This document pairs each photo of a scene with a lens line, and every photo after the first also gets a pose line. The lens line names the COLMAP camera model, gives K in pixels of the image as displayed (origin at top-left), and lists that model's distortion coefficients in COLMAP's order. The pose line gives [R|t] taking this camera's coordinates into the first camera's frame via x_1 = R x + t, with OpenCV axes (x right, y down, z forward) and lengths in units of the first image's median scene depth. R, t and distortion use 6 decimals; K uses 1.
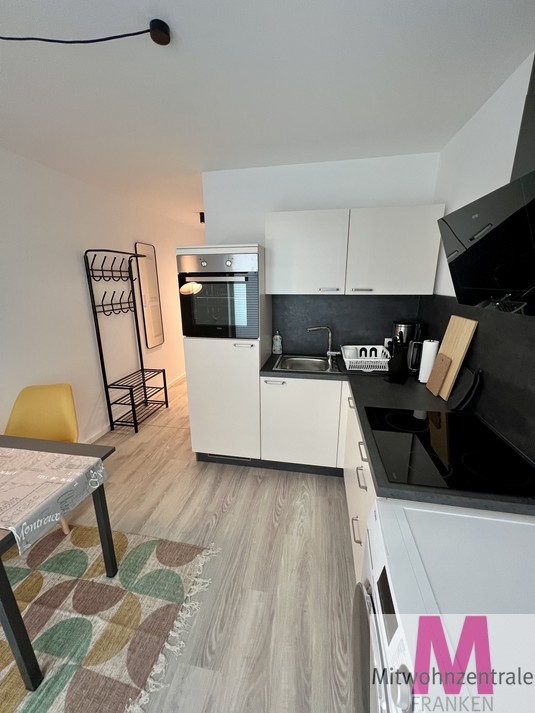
lens RADIAL K [[284.5, 0, 266.6], [0, 284.5, 357.8], [0, 0, 1]] dist [0.000874, -0.000209]
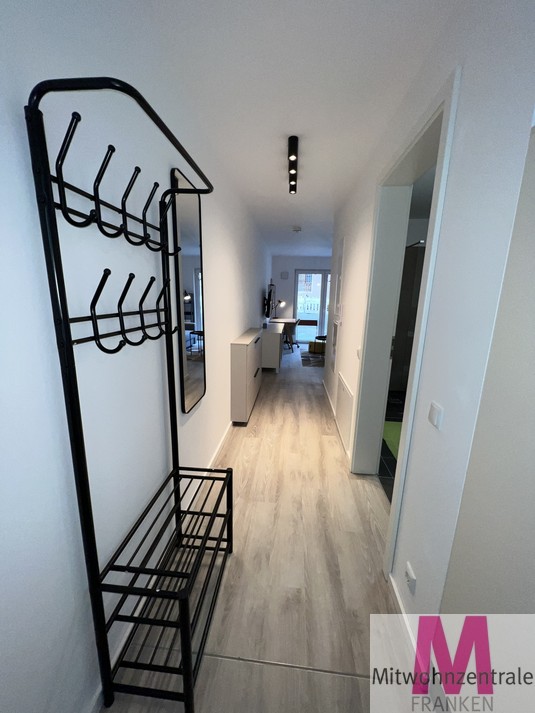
lens RADIAL K [[284.7, 0, 264.4], [0, 284.7, 356.4], [0, 0, 1]] dist [0.001202, -0.000386]
pose [[0.996123, 0.002072, 0.087950, -0.573593], [0.002444, 0.998685, -0.051218, -0.174068], [-0.087941, 0.051234, 0.994807, 0.934457]]
